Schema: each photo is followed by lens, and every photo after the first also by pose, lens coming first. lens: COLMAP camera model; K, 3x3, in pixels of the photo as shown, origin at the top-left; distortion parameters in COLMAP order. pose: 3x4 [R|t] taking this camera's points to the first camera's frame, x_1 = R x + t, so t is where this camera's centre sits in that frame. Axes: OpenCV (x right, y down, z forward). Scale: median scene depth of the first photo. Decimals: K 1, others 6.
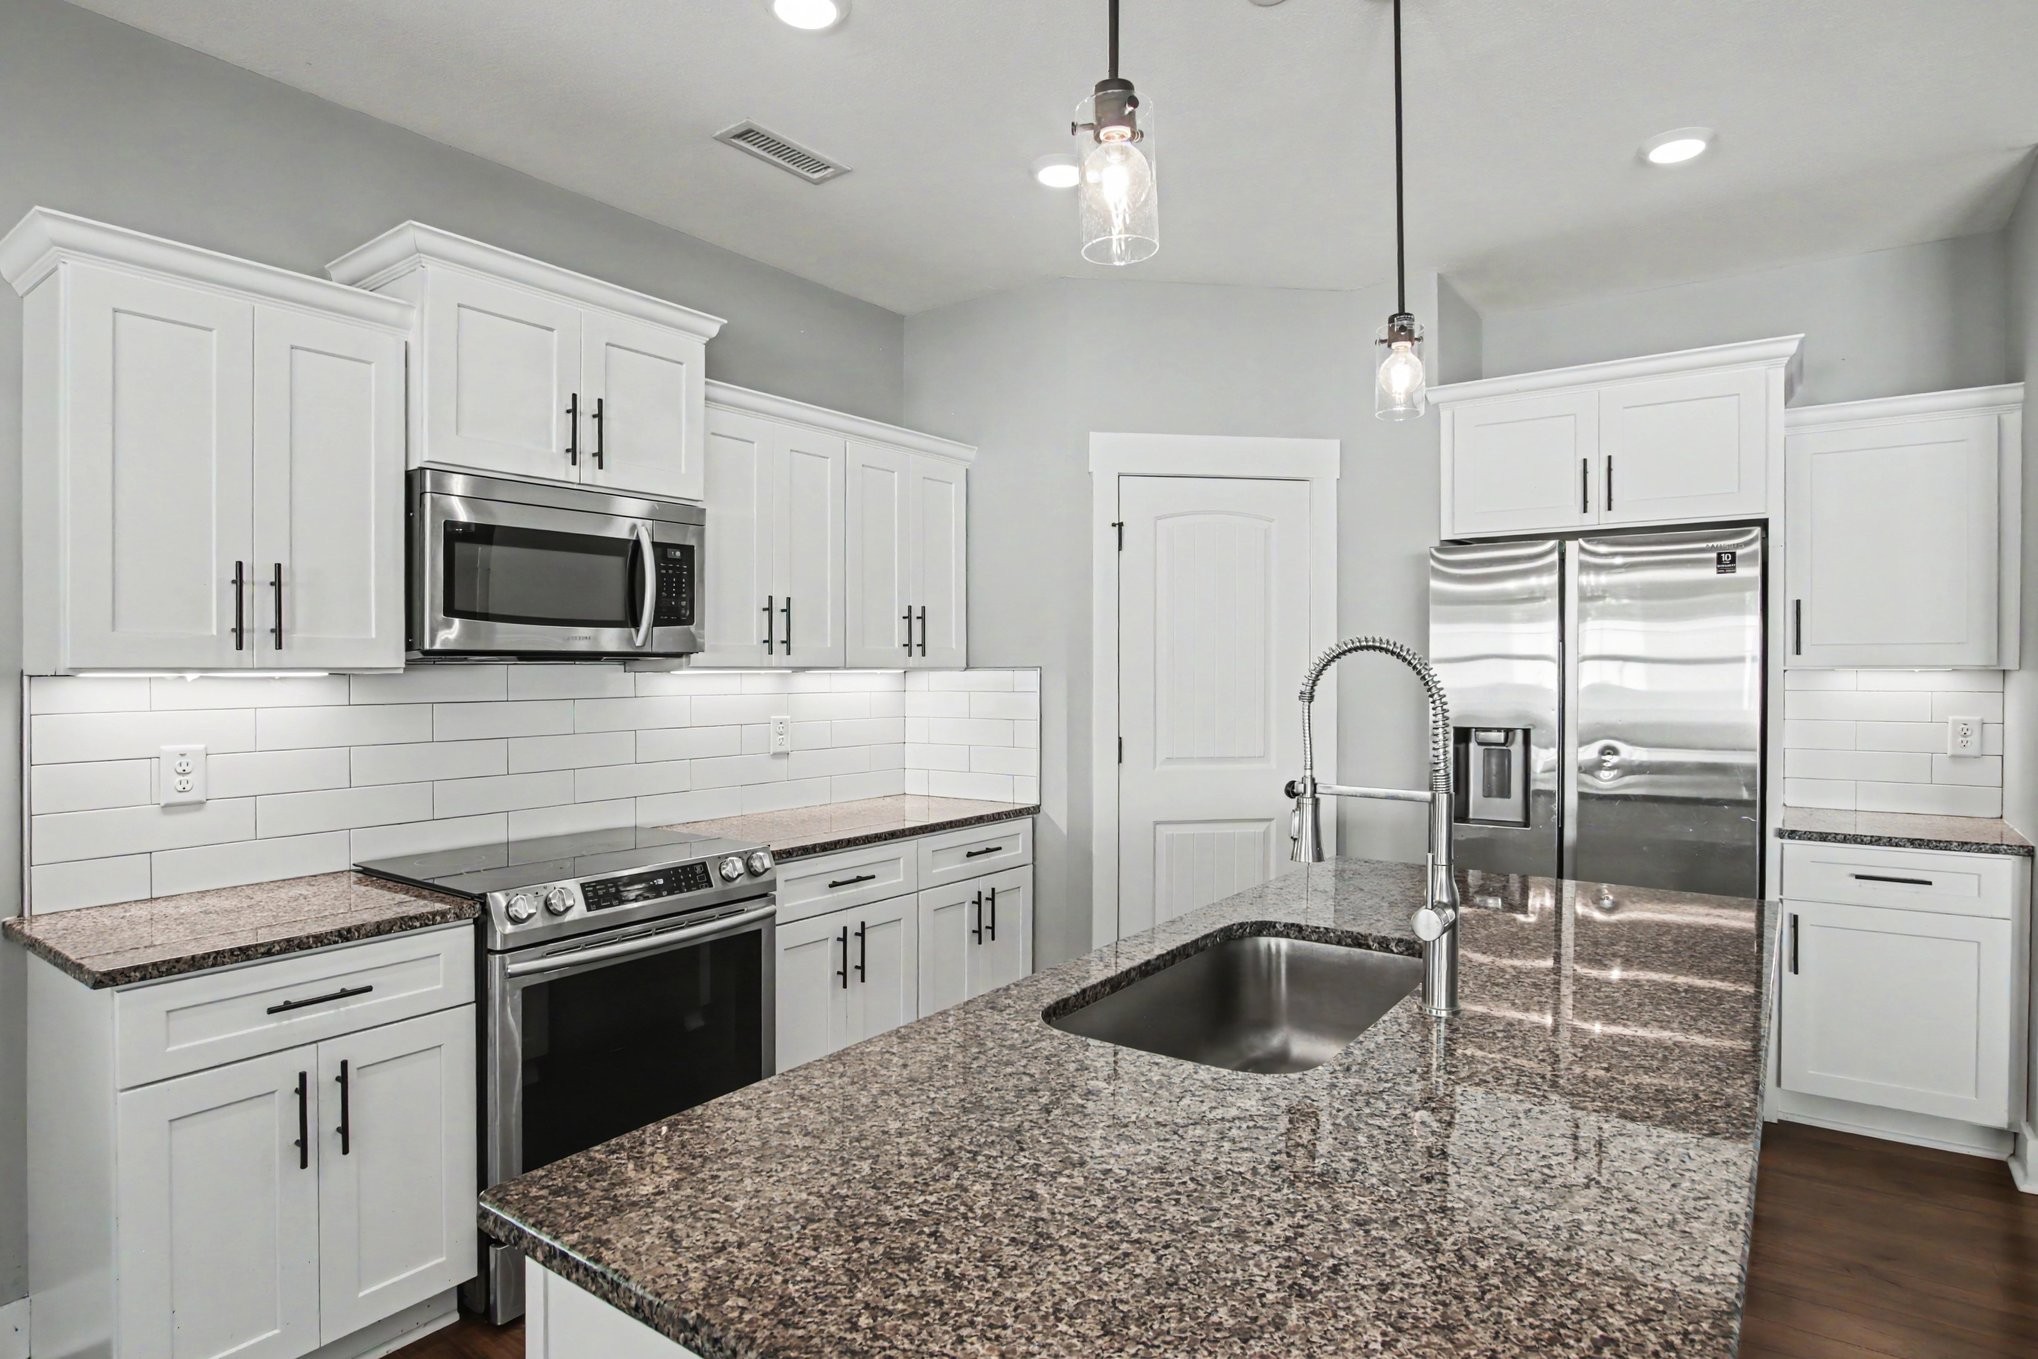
lens RADIAL K [[1093.2, 0, 1027.4], [0, 1093.2, 654.4], [0, 0, 1]] dist [0.000971, -0.000345]
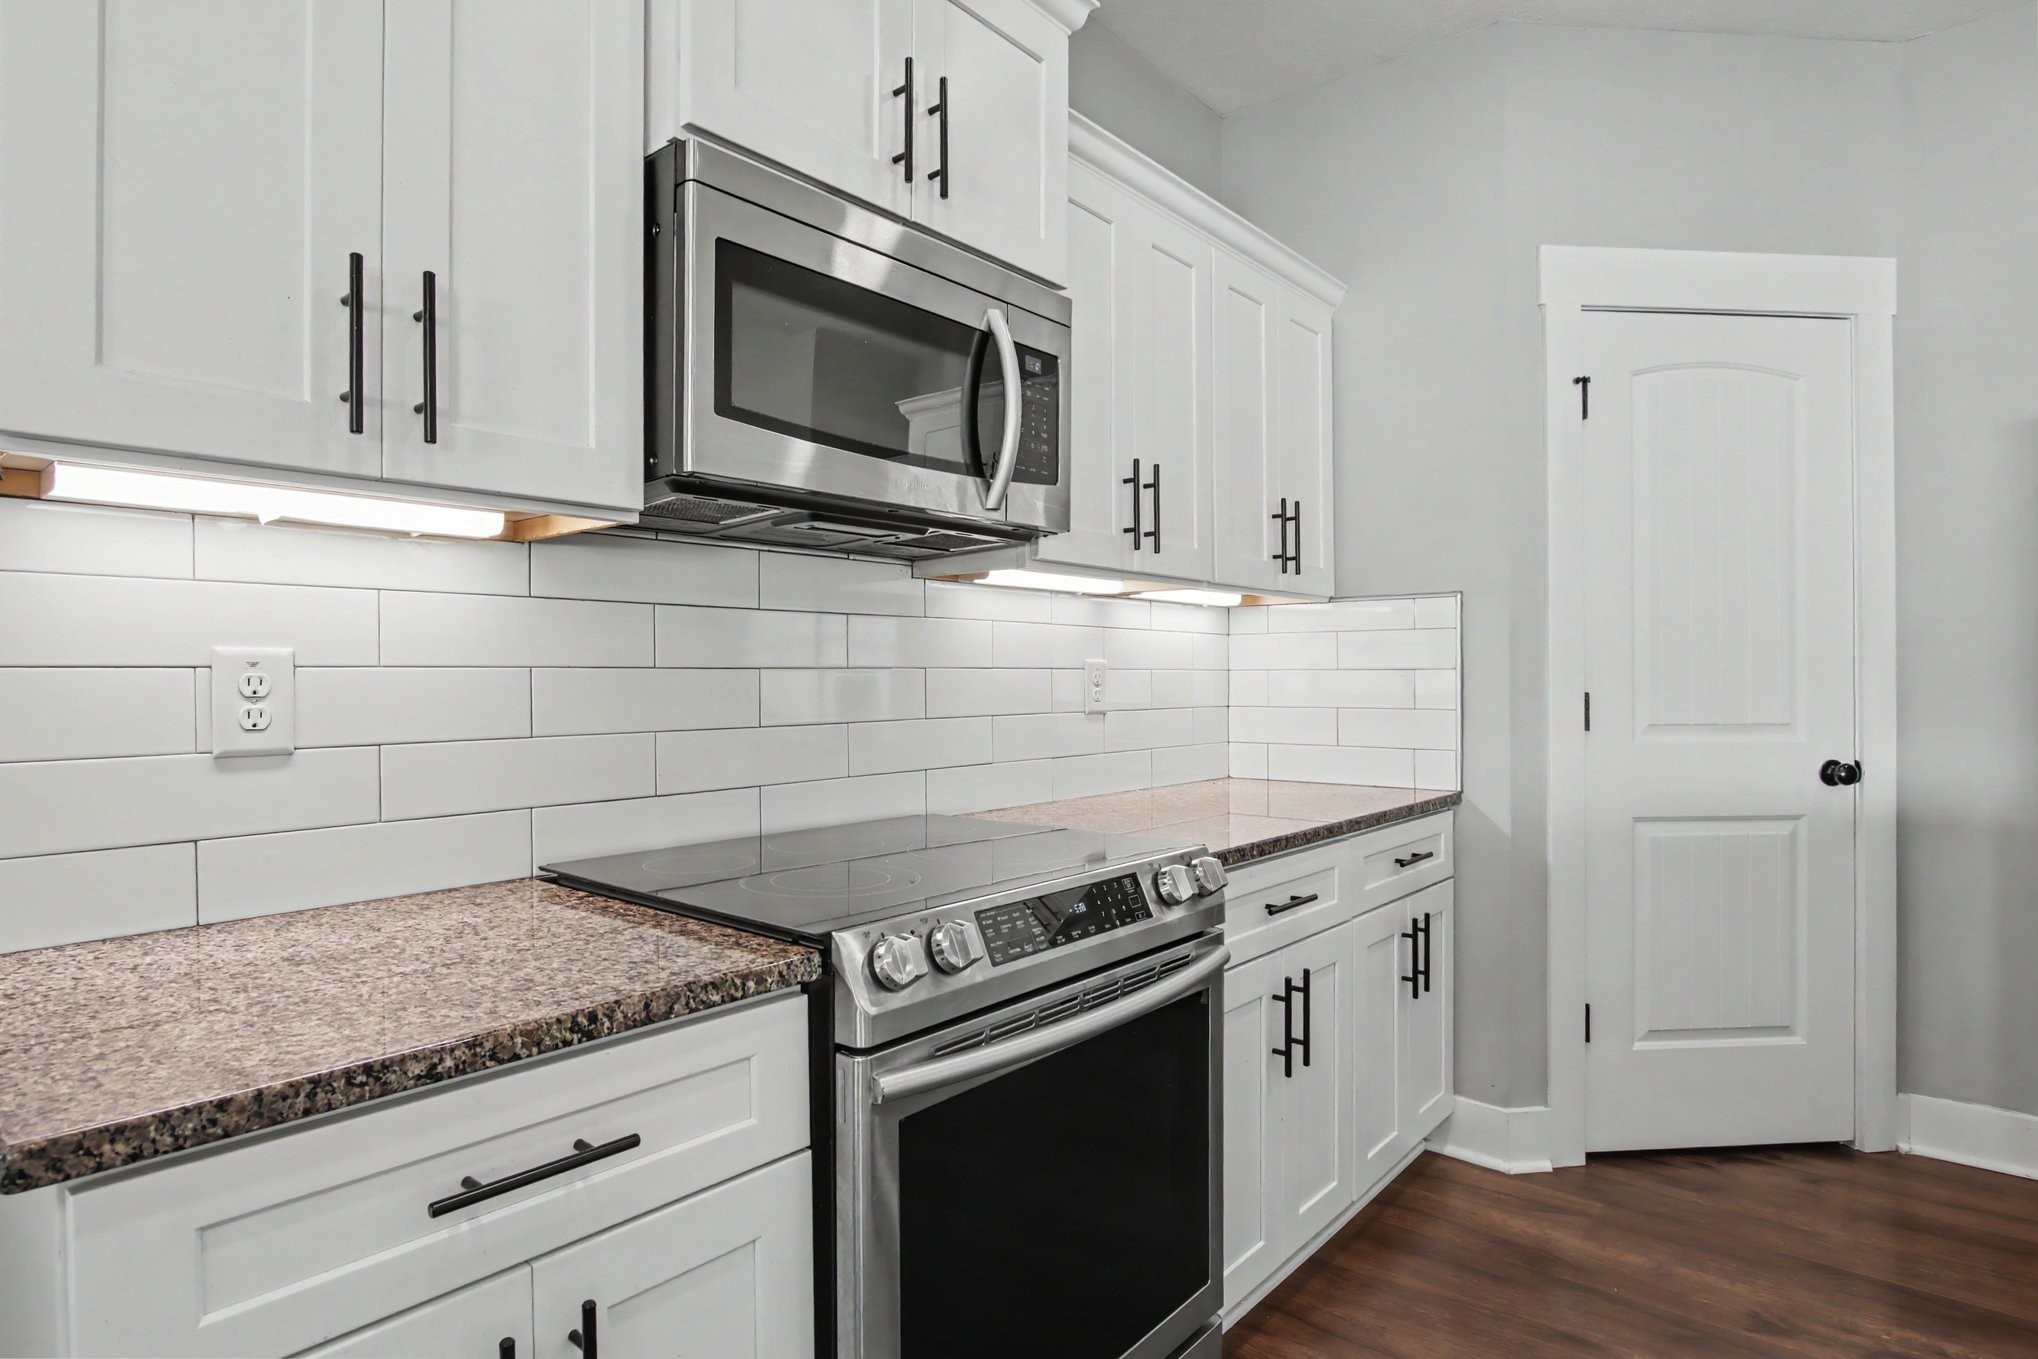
lens RADIAL K [[1101.1, 0, 1039.8], [0, 1101.1, 666.3], [0, 0, 1]] dist [-0.002552, 0.002491]
pose [[0.998541, 0.003594, -0.053882, -0.318086], [-0.003161, 0.999962, 0.008104, 0.078618], [0.053909, -0.007922, 0.998514, 0.428851]]
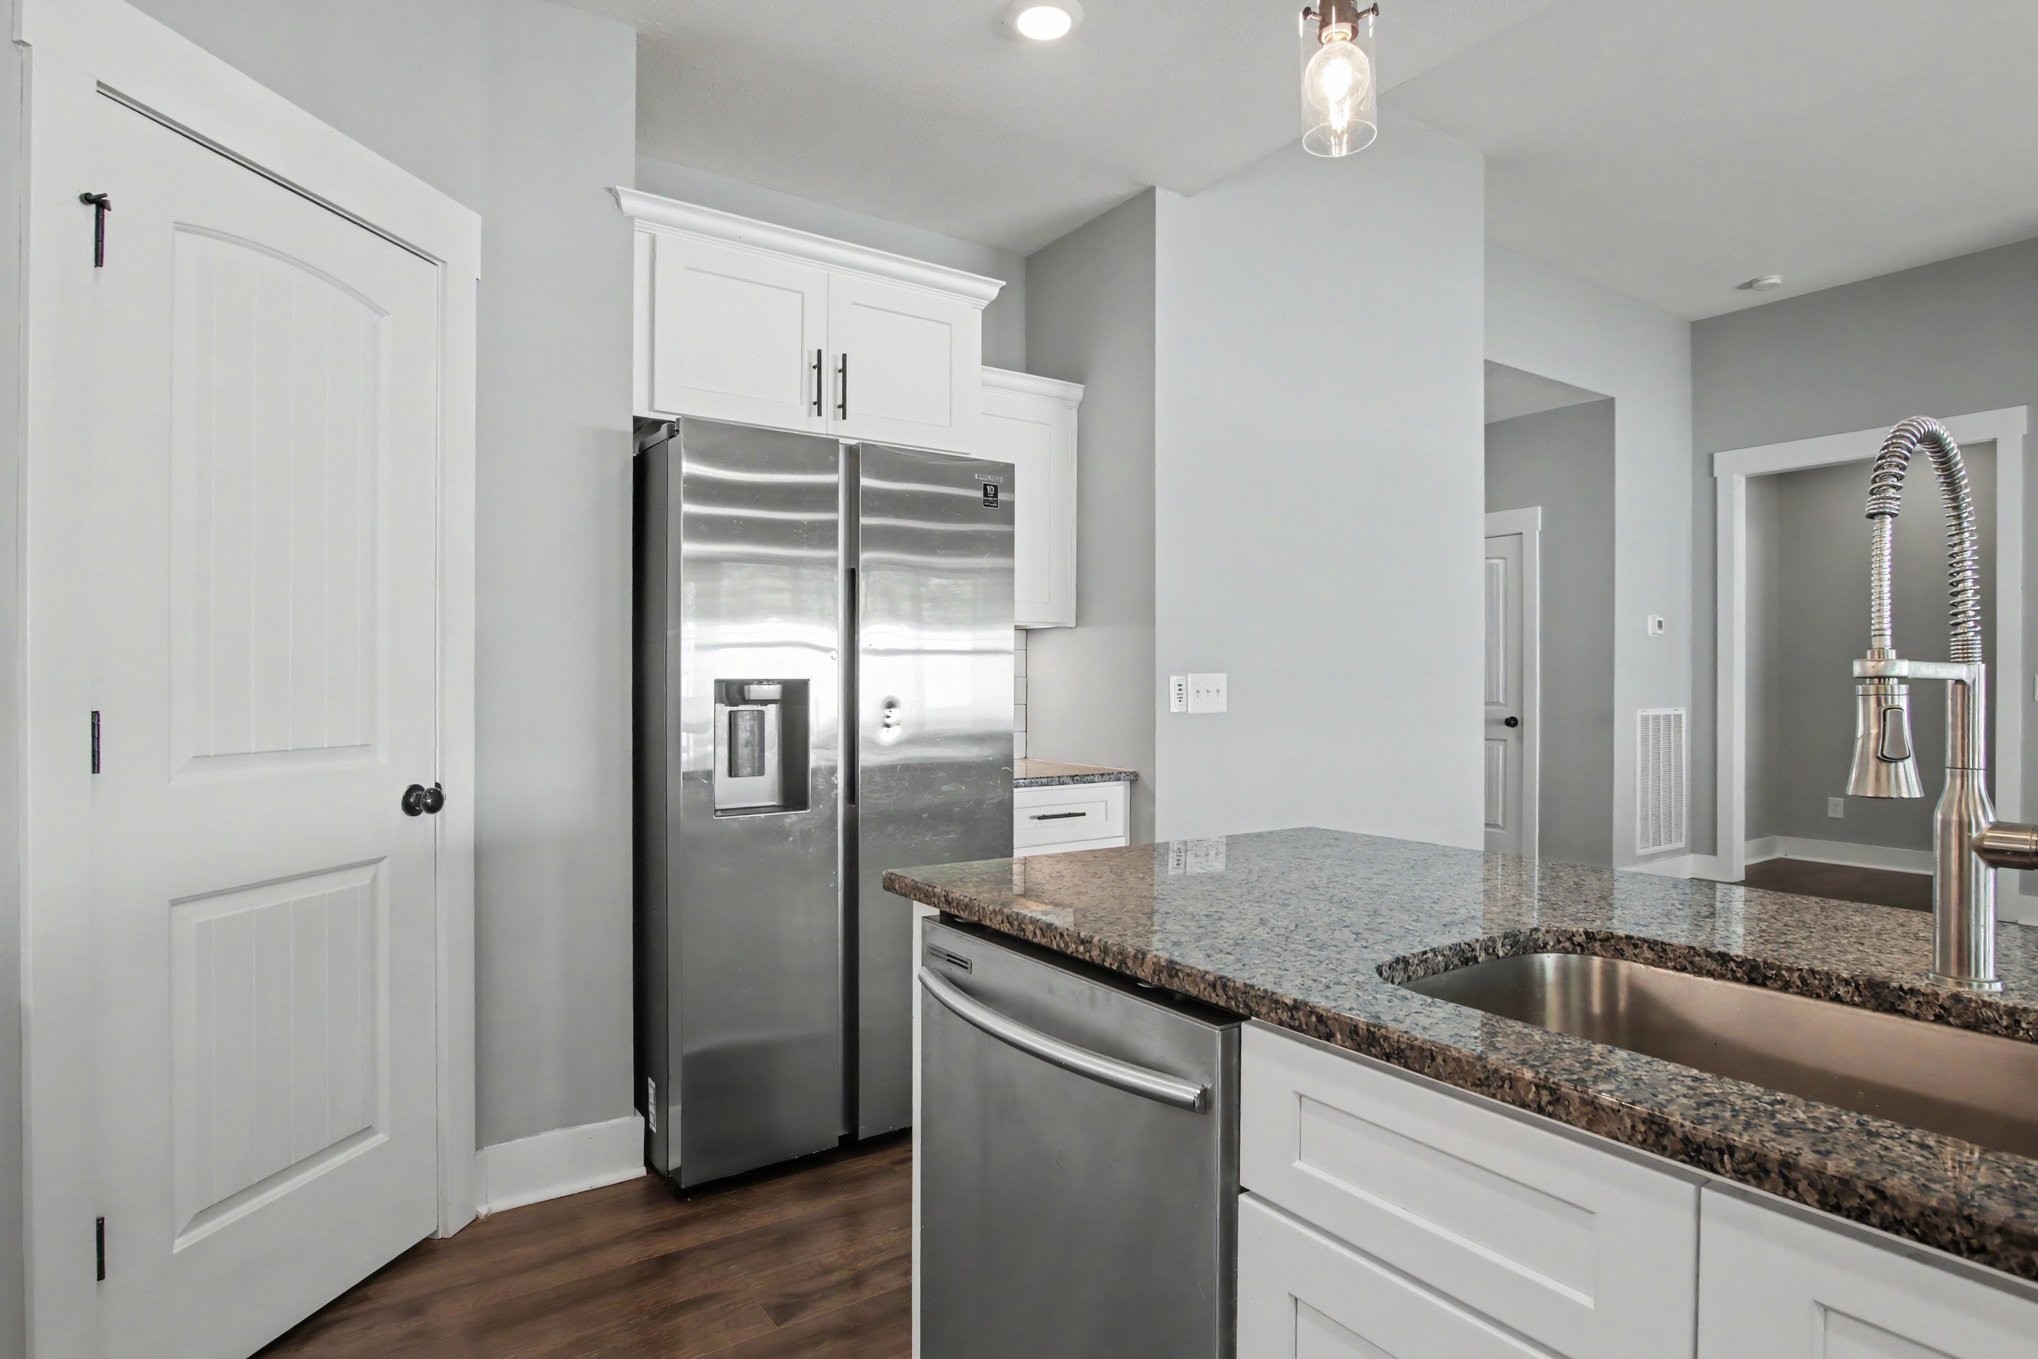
lens RADIAL K [[1094.1, 0, 1029.6], [0, 1094.1, 682.5], [0, 0, 1]] dist [-0.013325, 0.000020]
pose [[0.334027, 0.004271, 0.942554, -0.272758], [-0.015327, 0.999882, 0.000901, 0.084325], [-0.942439, -0.014747, 0.334053, 0.759912]]
